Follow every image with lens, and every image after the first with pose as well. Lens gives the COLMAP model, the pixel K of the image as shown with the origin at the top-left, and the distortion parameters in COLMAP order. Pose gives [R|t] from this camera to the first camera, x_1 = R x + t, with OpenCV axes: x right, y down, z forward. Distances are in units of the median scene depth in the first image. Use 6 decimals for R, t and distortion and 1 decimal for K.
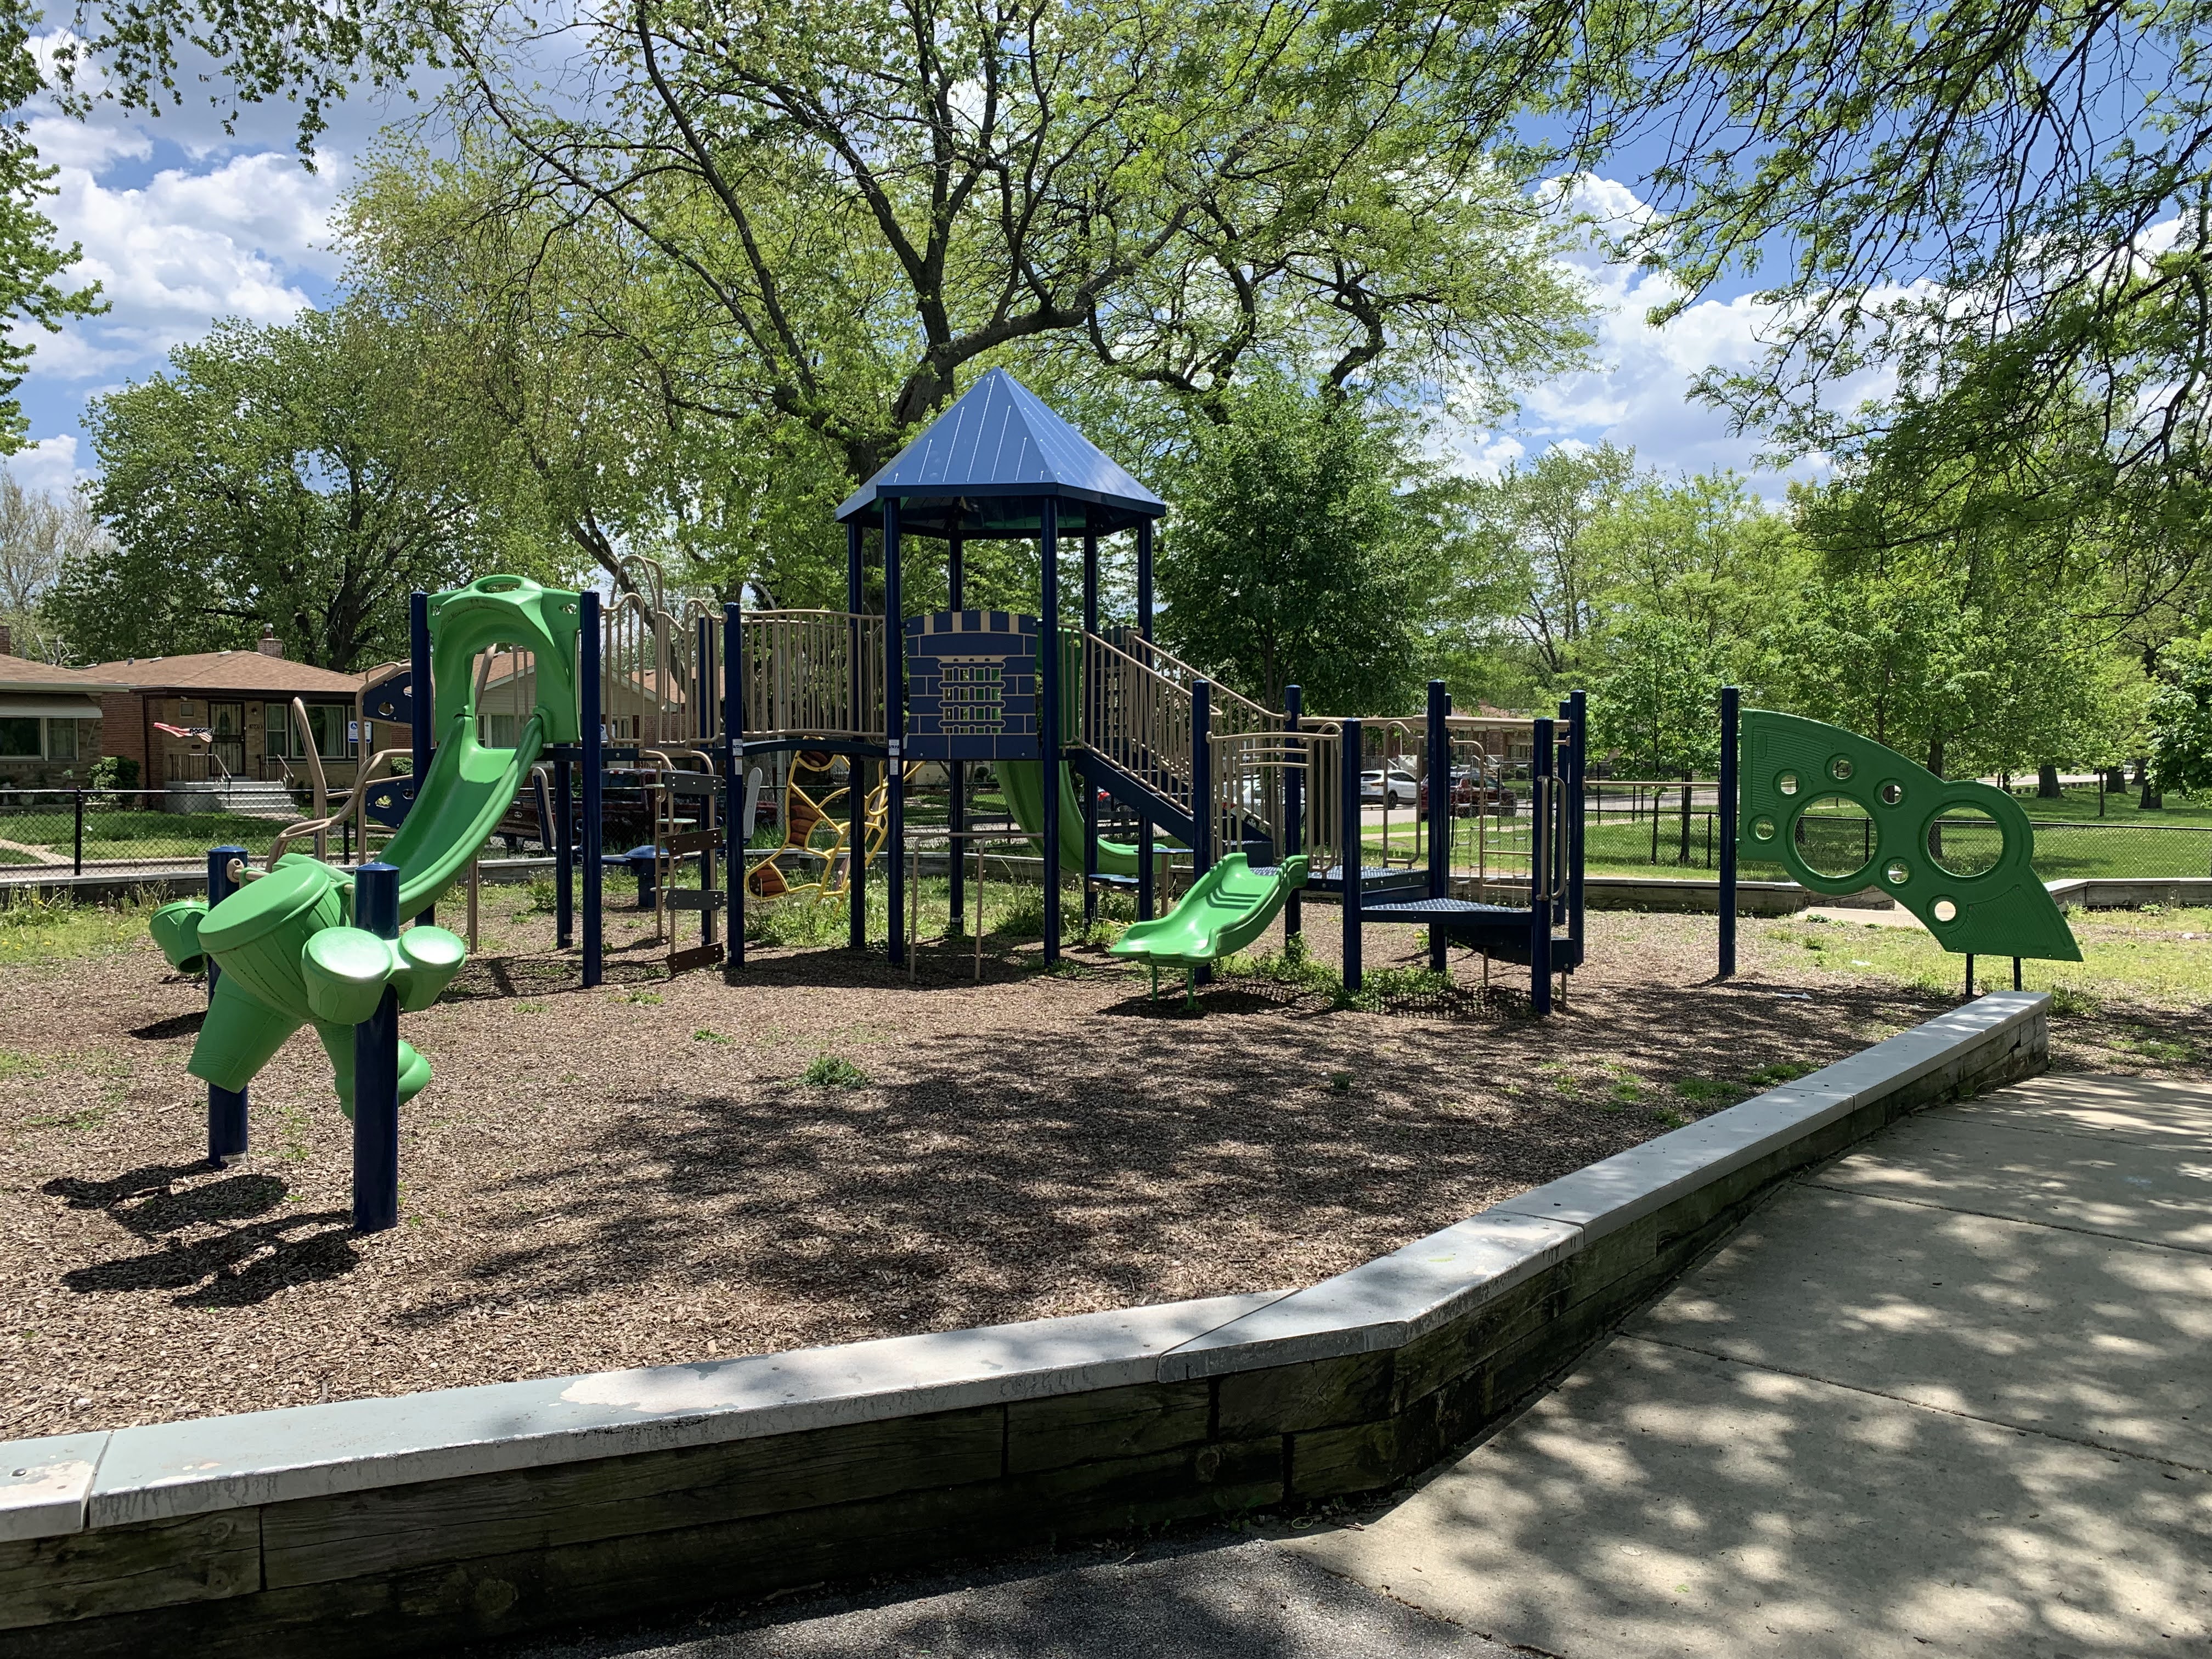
lens RADIAL K [[1718.5, 0, 1106.0], [0, 1718.5, 829.5], [0, 0, 1]] dist [0.029234, -0.002354]
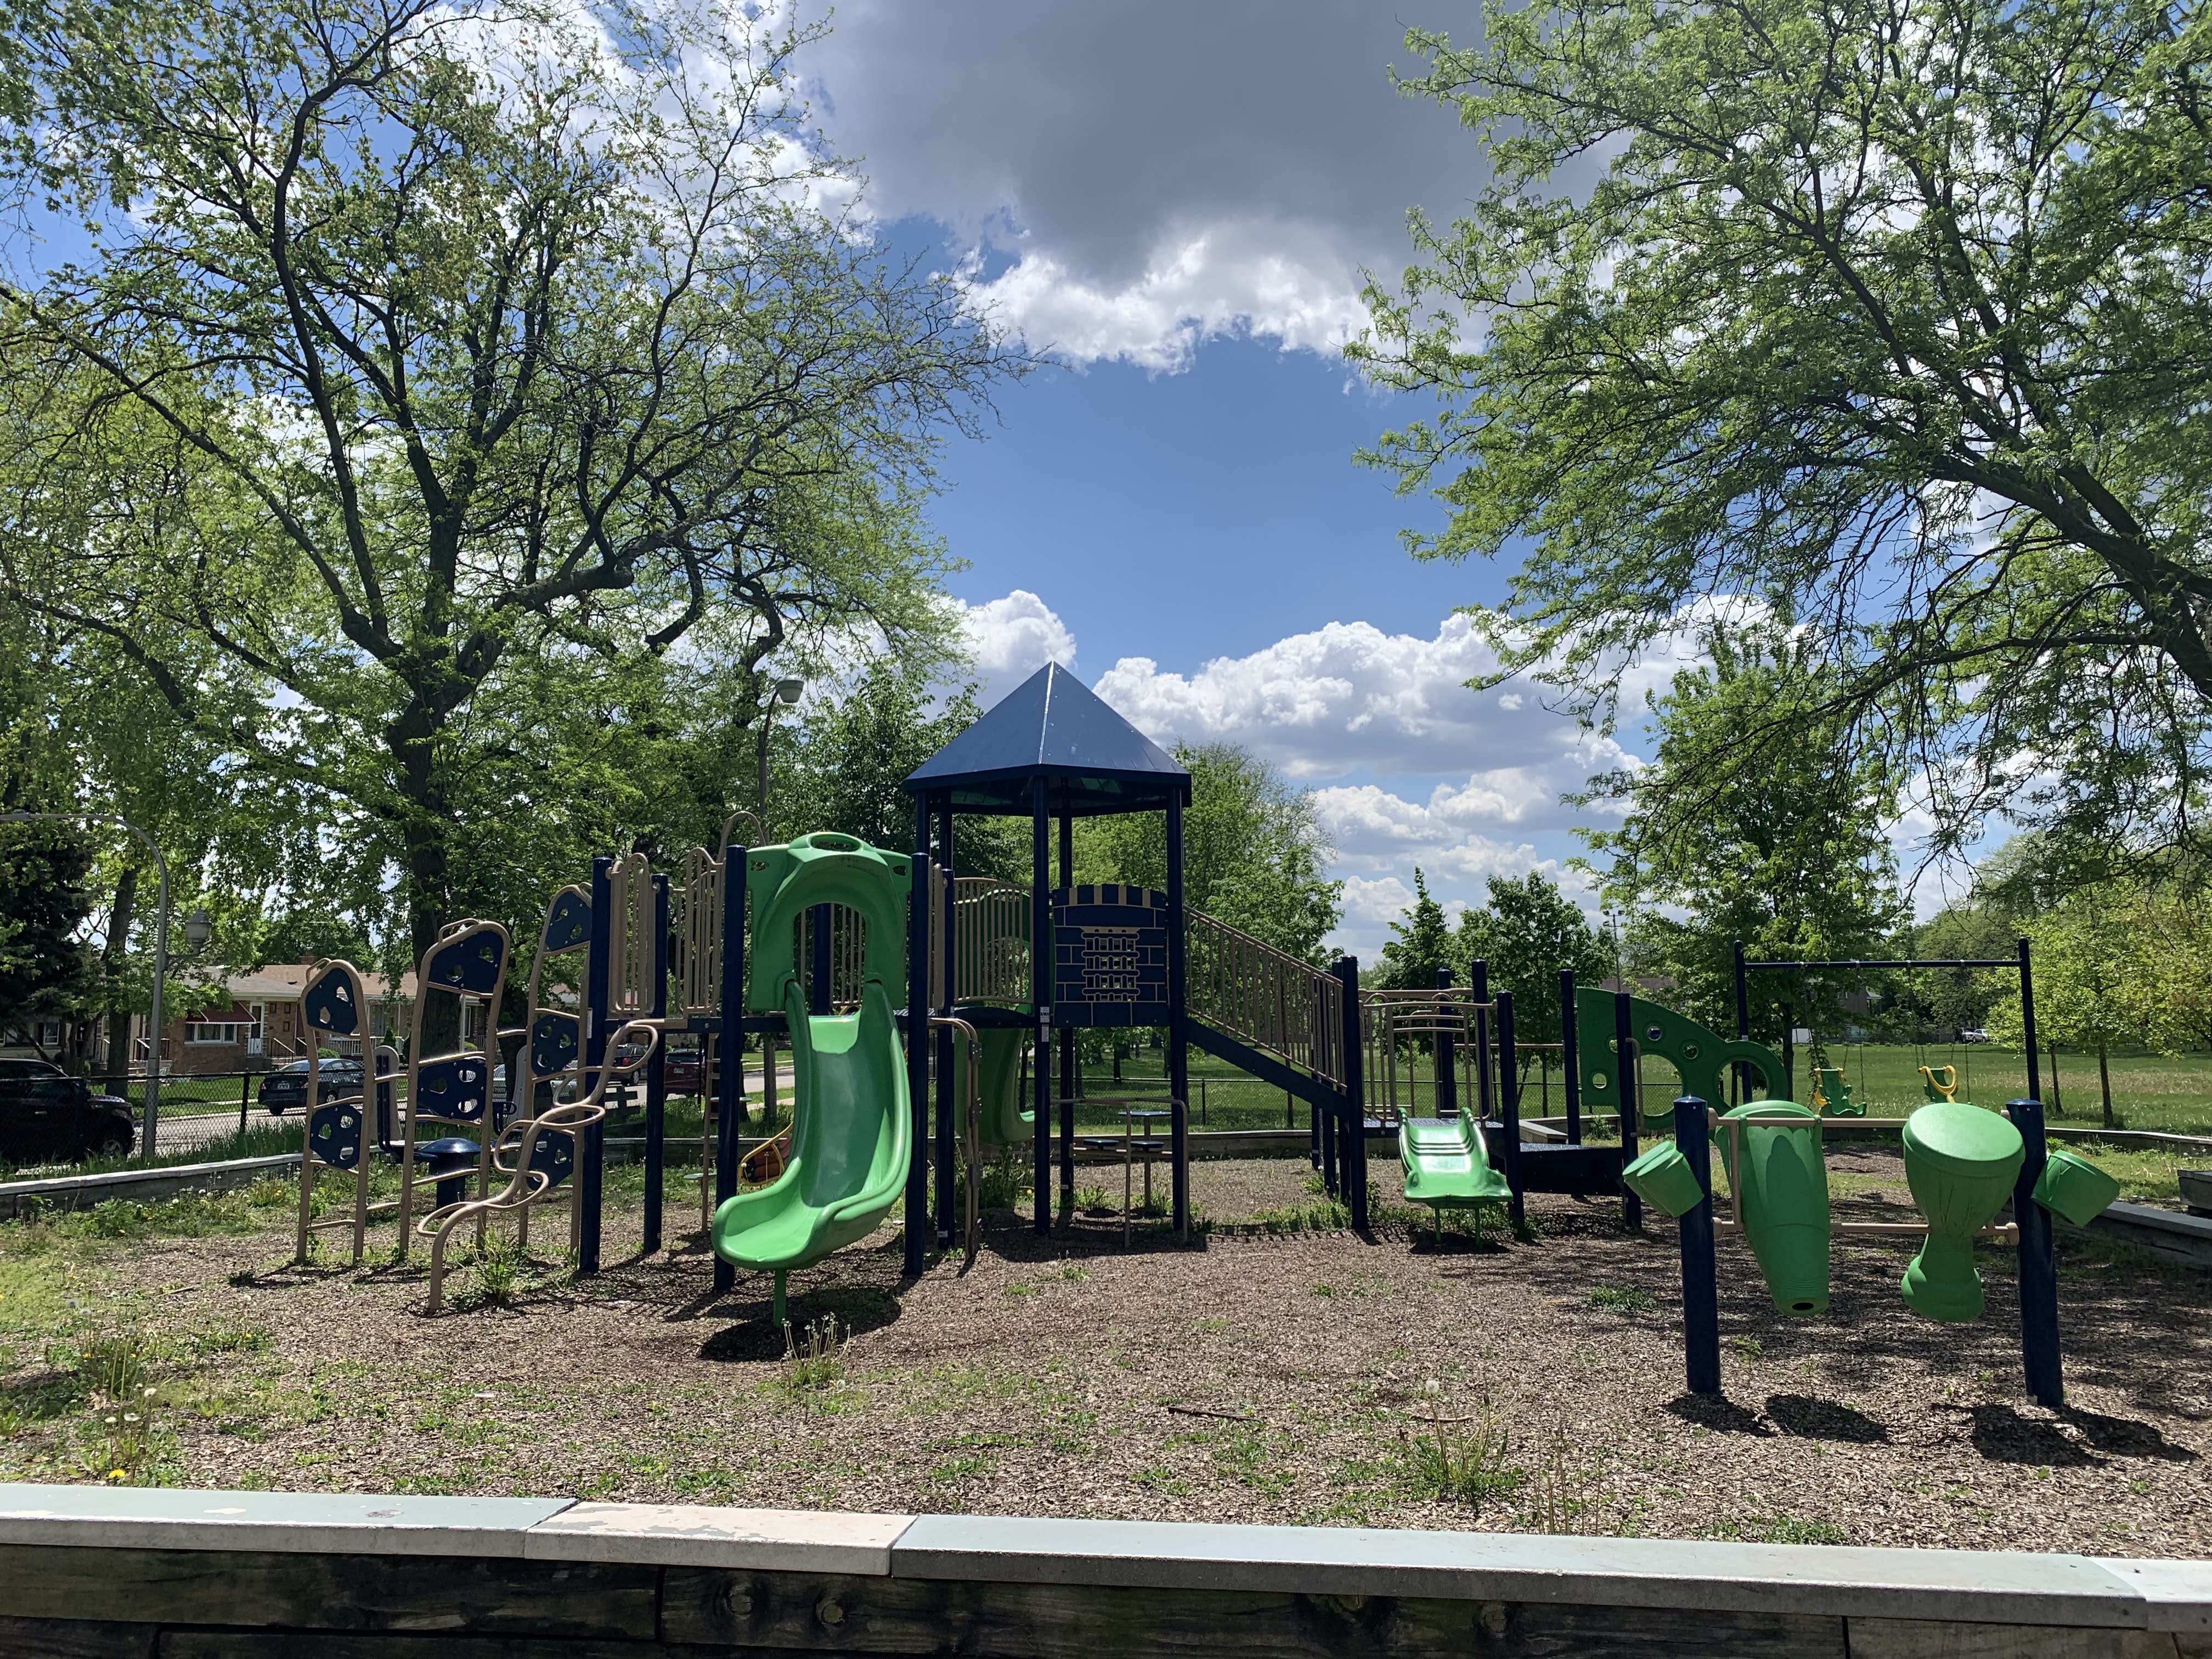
lens RADIAL K [[1700.3, 0, 1086.2], [0, 1700.3, 825.8], [0, 0, 1]] dist [0.021175, -0.014946]
pose [[0.833786, 0.059191, 0.548906, -0.409710], [0.030192, 0.987859, -0.152388, -0.002744], [-0.551262, 0.143632, 0.821876, 0.091665]]
